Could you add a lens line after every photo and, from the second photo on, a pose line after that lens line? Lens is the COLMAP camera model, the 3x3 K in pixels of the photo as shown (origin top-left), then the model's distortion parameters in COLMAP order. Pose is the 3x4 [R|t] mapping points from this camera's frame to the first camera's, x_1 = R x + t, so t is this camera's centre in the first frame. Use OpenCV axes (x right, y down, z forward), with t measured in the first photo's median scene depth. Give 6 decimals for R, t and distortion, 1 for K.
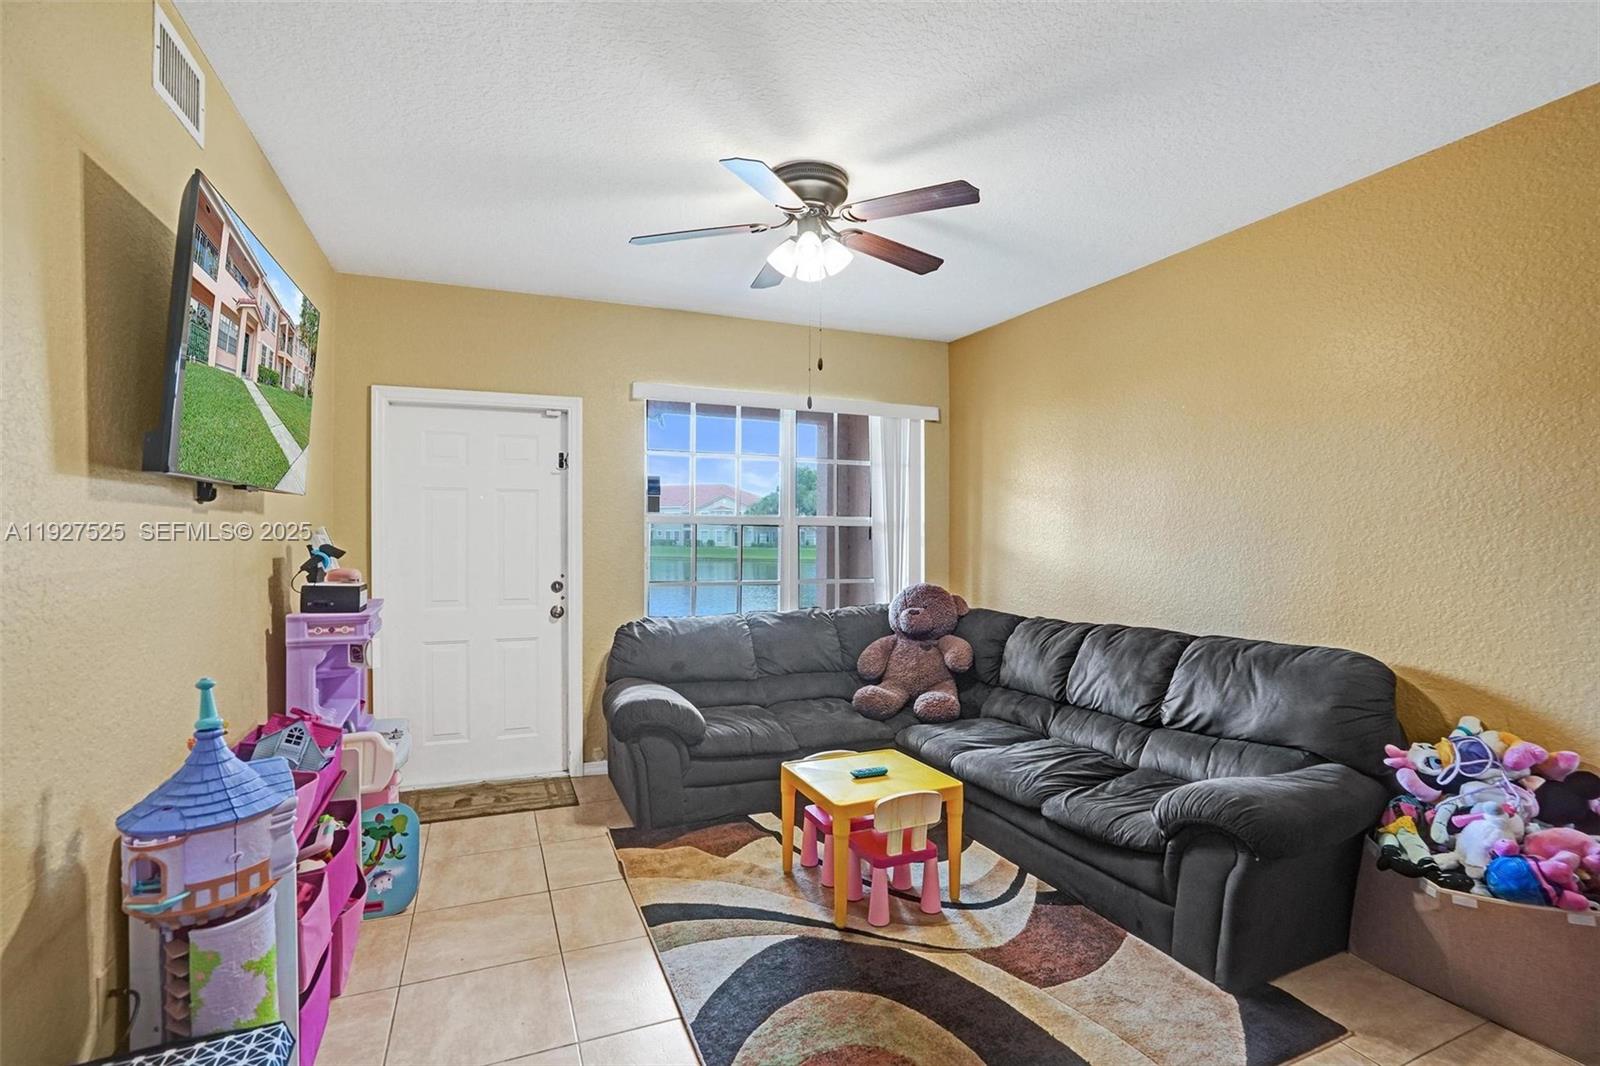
lens RADIAL K [[741.5, 0, 807.2], [0, 741.5, 546.7], [0, 0, 1]] dist [-0.063865, 0.025432]
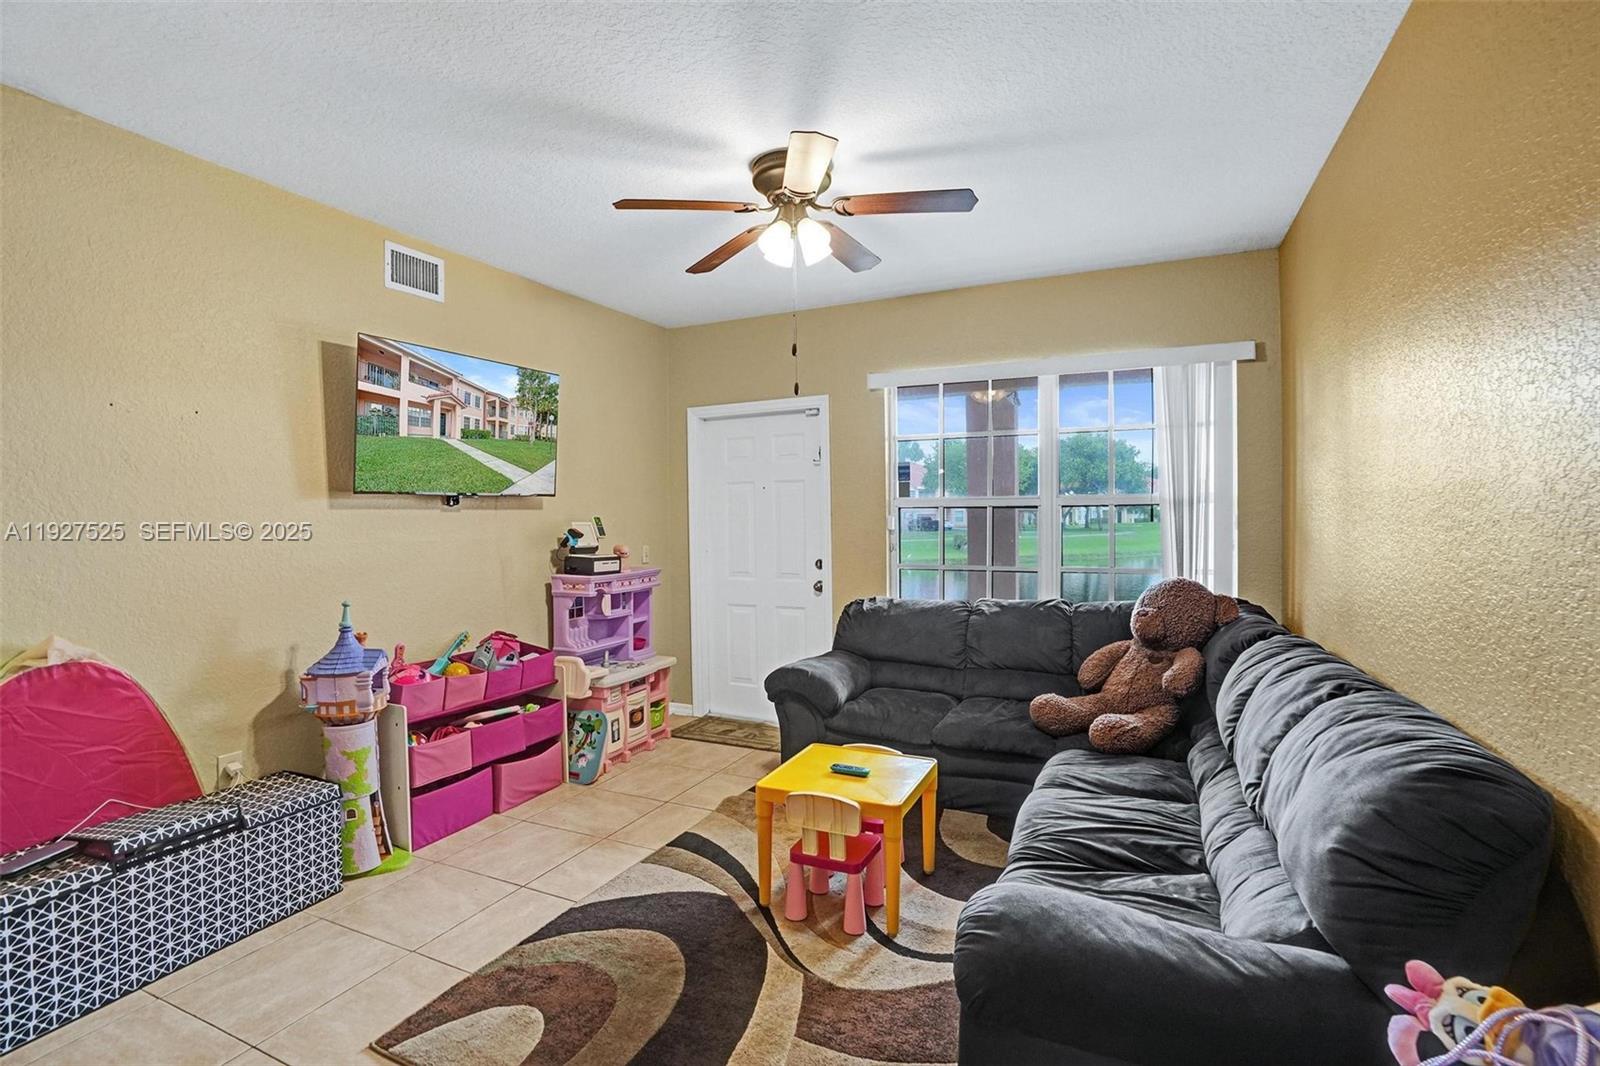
lens RADIAL K [[741.5, 0, 799.3], [0, 741.5, 521.1], [0, 0, 1]] dist [-0.063865, 0.025432]
pose [[0.659420, -0.006618, -0.751746, 0.676449], [0.004371, 0.999978, -0.004970, -0.010525], [0.751762, -0.000009, 0.659434, 0.286025]]
